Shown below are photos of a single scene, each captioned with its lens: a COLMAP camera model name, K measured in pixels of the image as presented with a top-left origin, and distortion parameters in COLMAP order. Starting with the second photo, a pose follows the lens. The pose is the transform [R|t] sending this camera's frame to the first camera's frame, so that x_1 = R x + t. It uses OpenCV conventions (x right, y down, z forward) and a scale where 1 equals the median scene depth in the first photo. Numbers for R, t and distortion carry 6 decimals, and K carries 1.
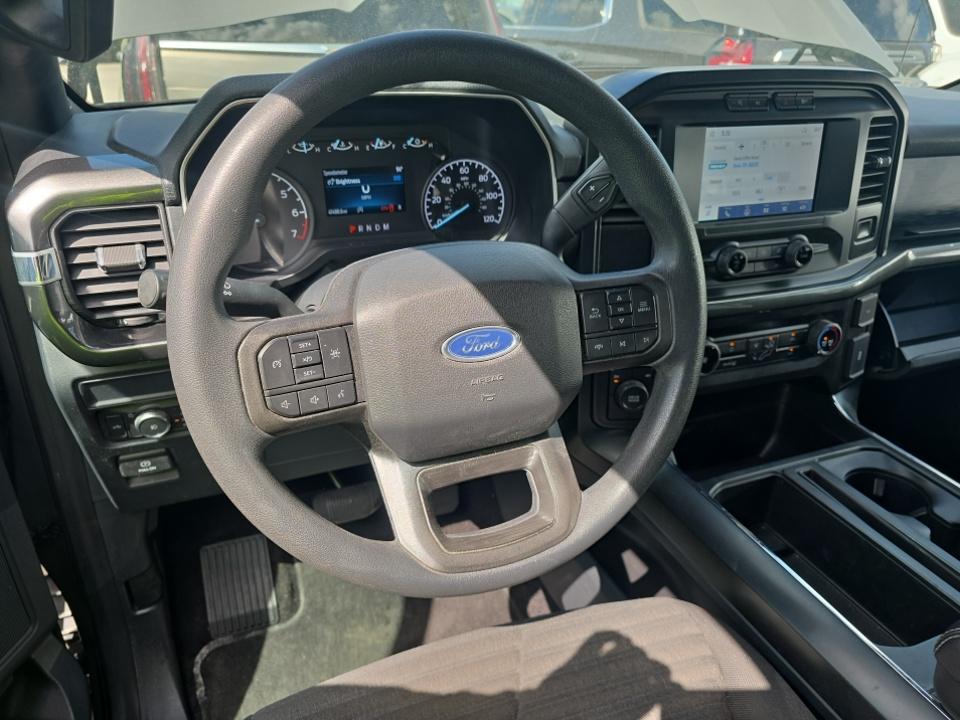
lens RADIAL K [[678.0, 0, 486.2], [0, 678.0, 345.6], [0, 0, 1]] dist [0.066226, -0.079338]
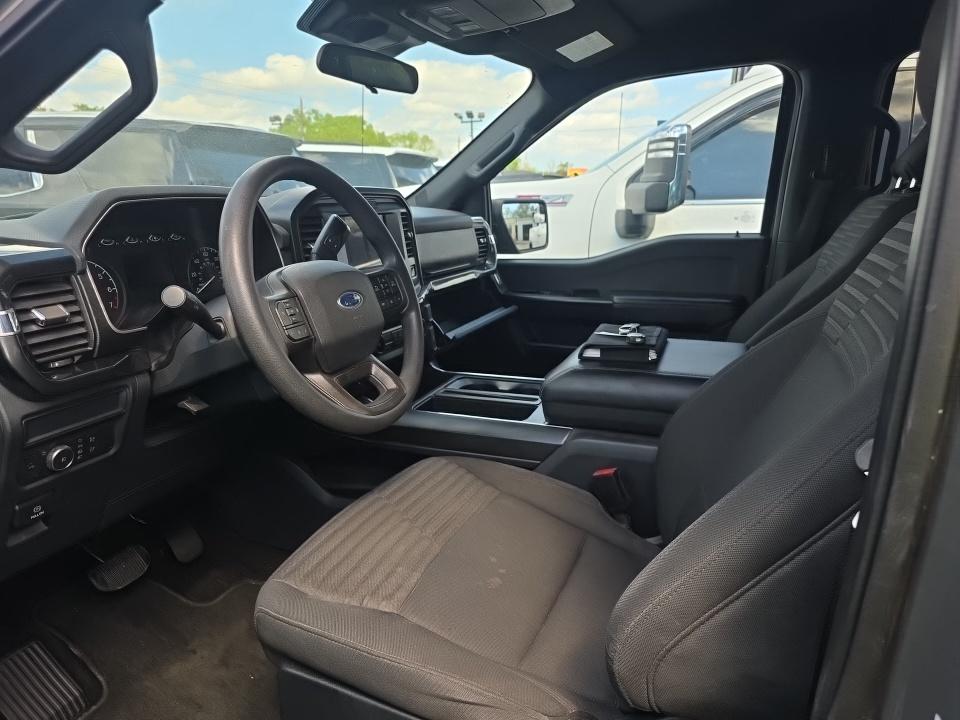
lens RADIAL K [[651.3, 0, 486.1], [0, 651.3, 357.7], [0, 0, 1]] dist [0.066970, -0.063998]
pose [[0.682214, -0.206380, 0.701421, -0.692489], [0.339766, 0.938947, -0.054194, 0.244388], [-0.647412, 0.275291, 0.710684, -0.350939]]
